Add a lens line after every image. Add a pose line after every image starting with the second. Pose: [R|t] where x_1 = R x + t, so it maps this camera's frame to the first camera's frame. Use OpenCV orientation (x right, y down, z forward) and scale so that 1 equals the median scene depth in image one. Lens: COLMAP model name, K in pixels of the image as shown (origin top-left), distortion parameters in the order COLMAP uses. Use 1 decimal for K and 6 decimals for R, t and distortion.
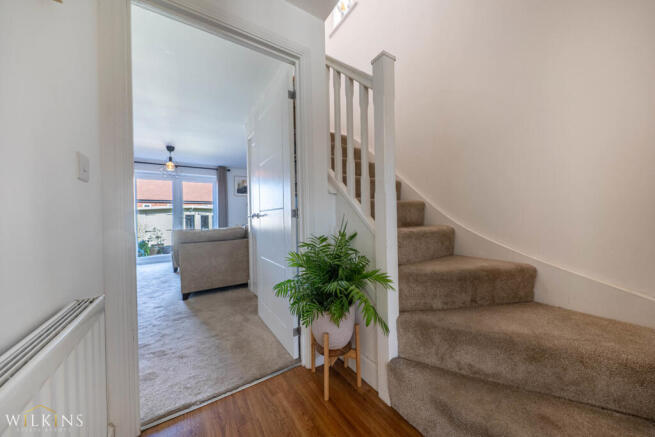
lens RADIAL K [[225.4, 0, 329.8], [0, 225.4, 218.3], [0, 0, 1]] dist [-0.002117, -0.000260]
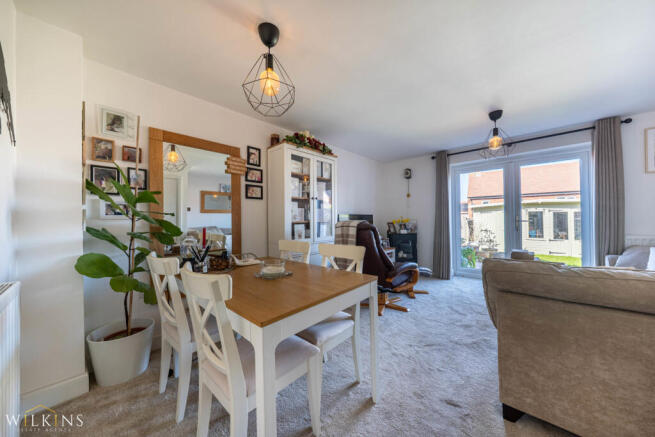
lens RADIAL K [[225.4, 0, 329.8], [0, 225.4, 218.3], [0, 0, 1]] dist [-0.002117, -0.000260]
pose [[0.265872, 0.014830, -0.963894, -0.150487], [0.007295, 0.999822, 0.017394, -0.024089], [0.963981, -0.011656, 0.265716, 0.261838]]
